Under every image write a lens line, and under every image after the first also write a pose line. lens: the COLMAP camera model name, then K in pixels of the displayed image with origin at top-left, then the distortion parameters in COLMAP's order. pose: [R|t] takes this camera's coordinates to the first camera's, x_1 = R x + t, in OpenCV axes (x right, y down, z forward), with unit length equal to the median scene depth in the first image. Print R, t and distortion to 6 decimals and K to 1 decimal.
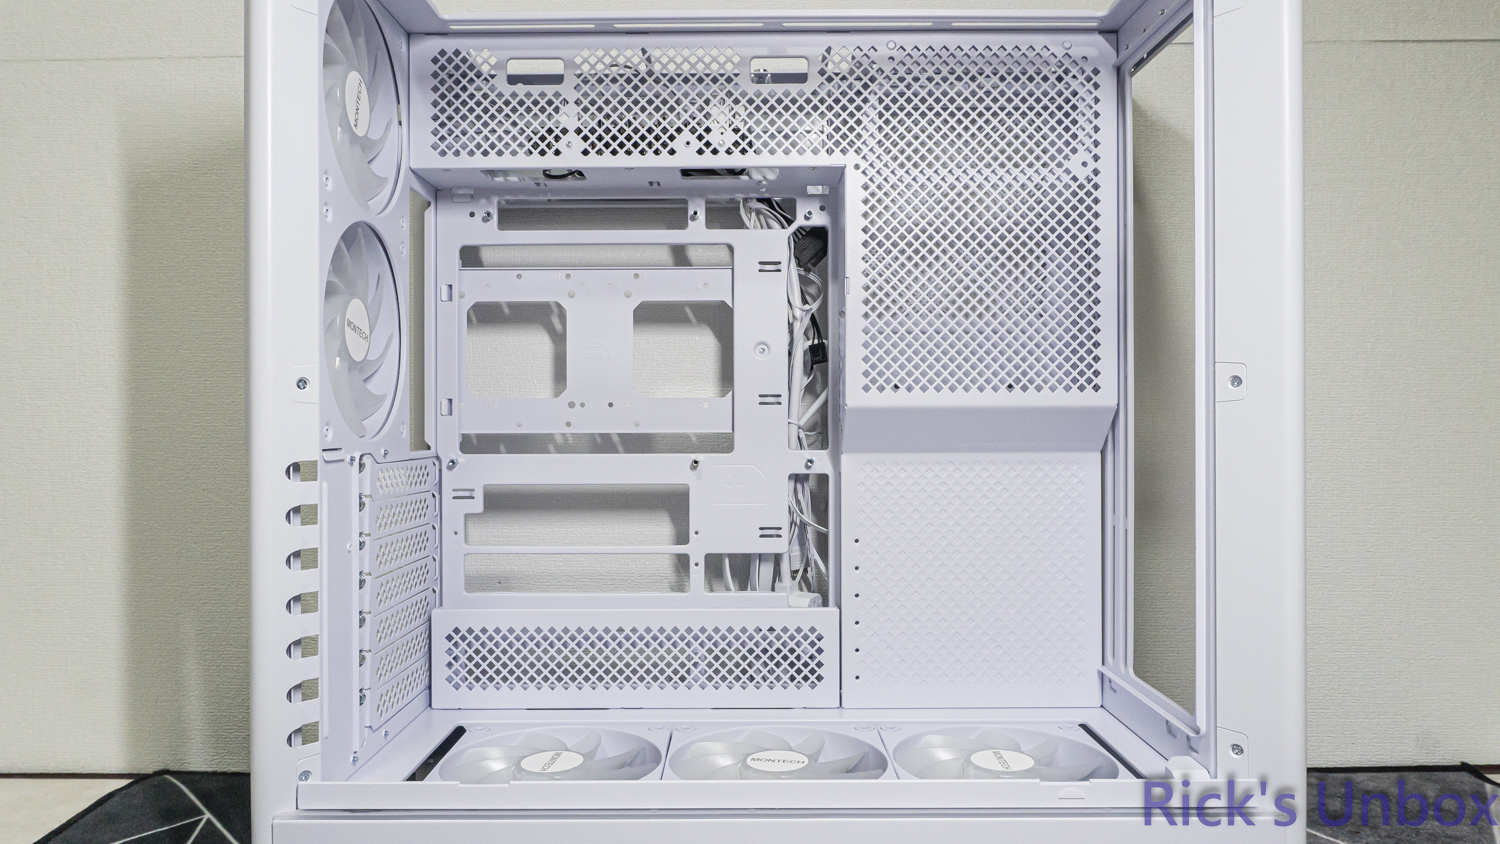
lens RADIAL K [[985.3, 0, 738.0], [0, 985.3, 421.6], [0, 0, 1]] dist [-0.017131, 0.002766]
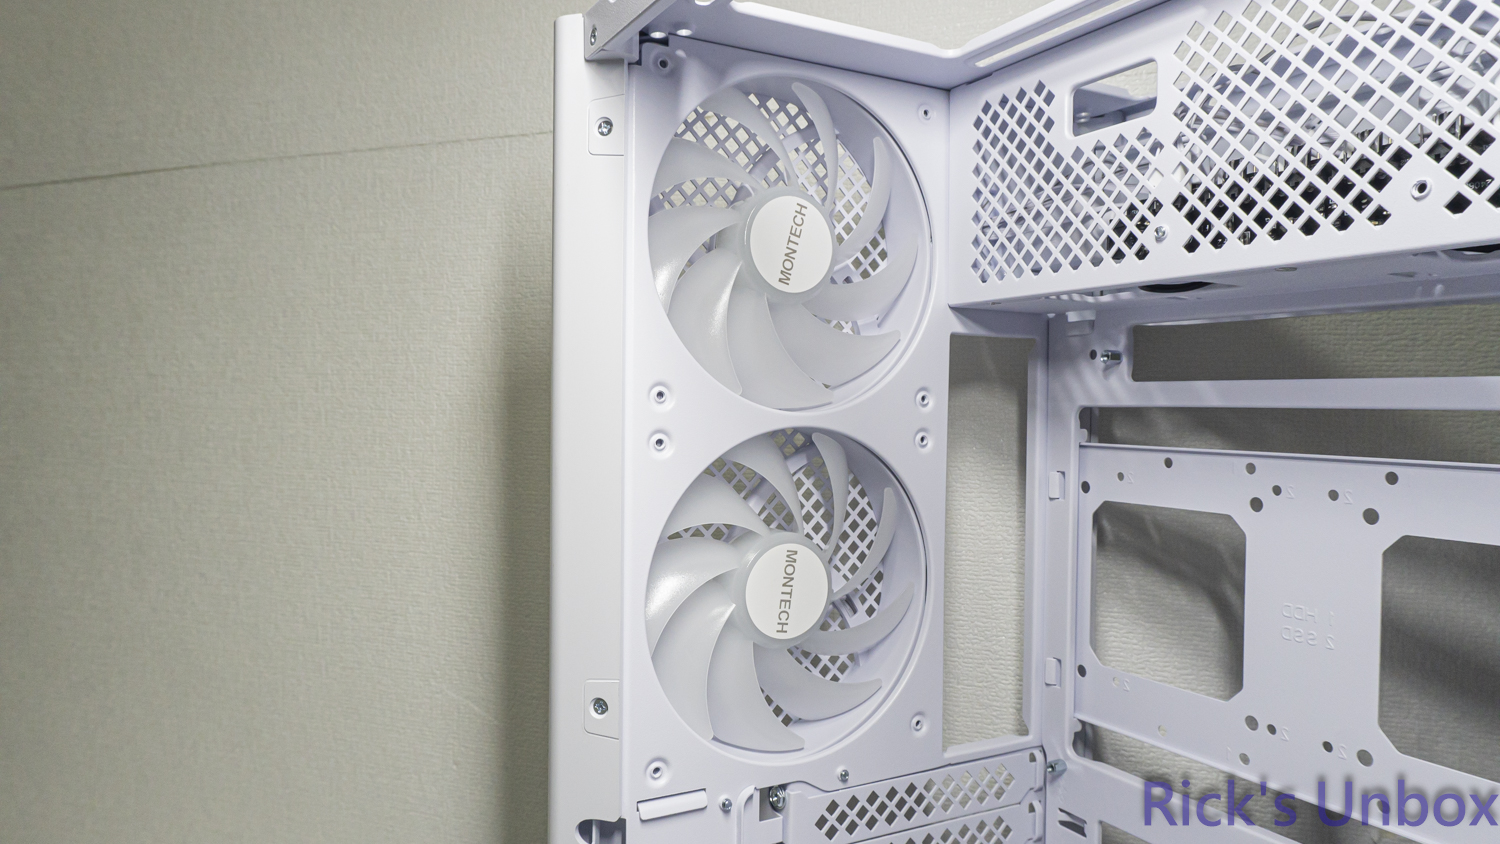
lens RADIAL K [[985.3, 0, 757.0], [0, 985.3, 423.3], [0, 0, 1]] dist [-0.017131, 0.002766]
pose [[0.513369, 0.019782, -0.857940, 0.142503], [-0.026358, 0.999626, 0.007277, -0.185558], [0.857763, 0.018878, 0.513698, 0.579778]]
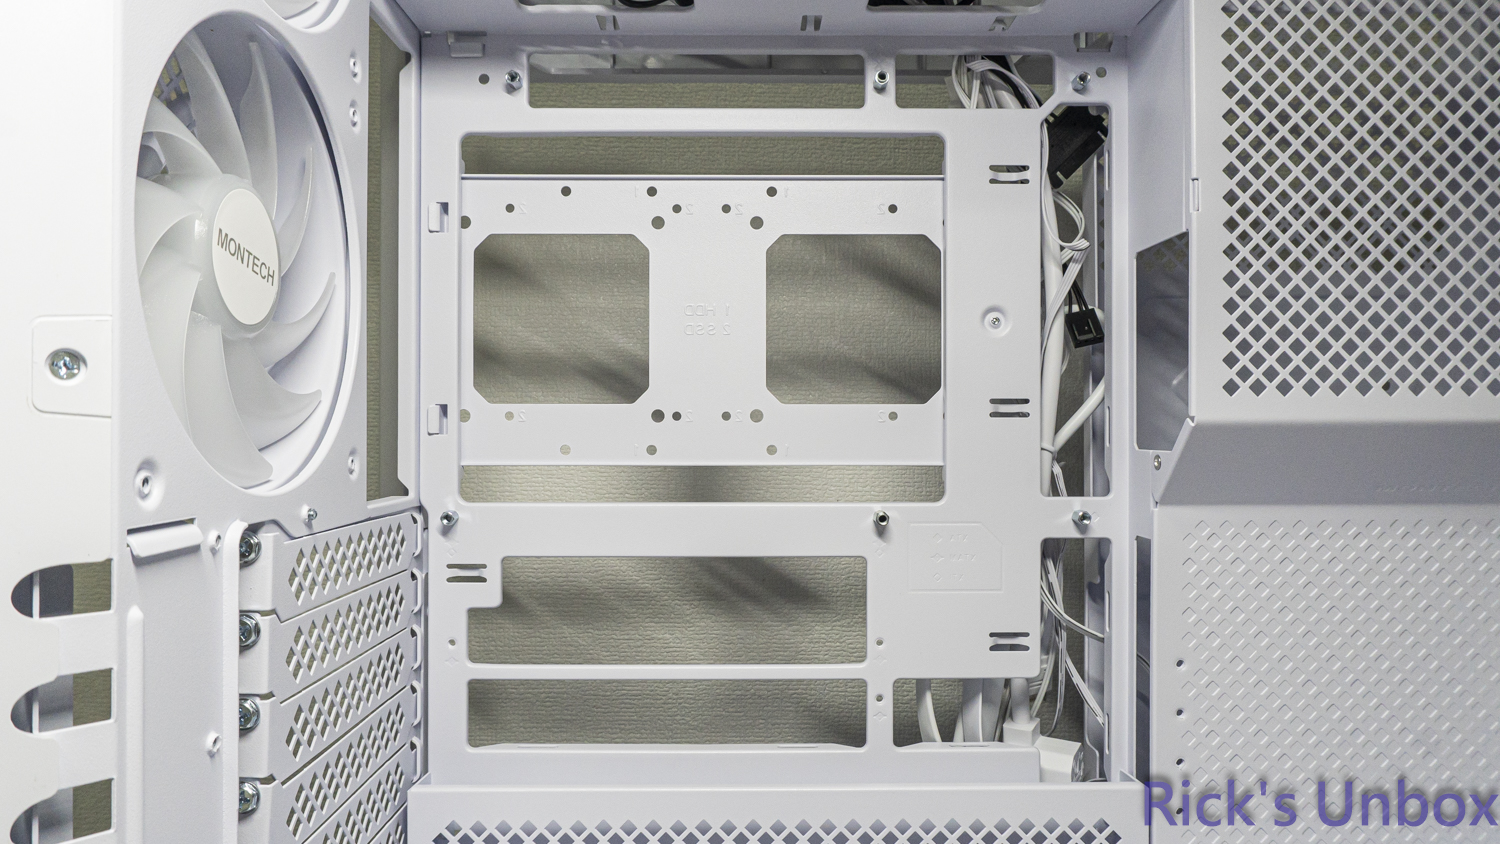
lens RADIAL K [[985.3, 0, 751.9], [0, 985.3, 408.9], [0, 0, 1]] dist [-0.017131, 0.002766]
pose [[0.999915, 0.001567, 0.012929, -0.134919], [-0.001400, 0.999916, -0.012871, -0.015361], [-0.012948, 0.012851, 0.999834, 0.476214]]
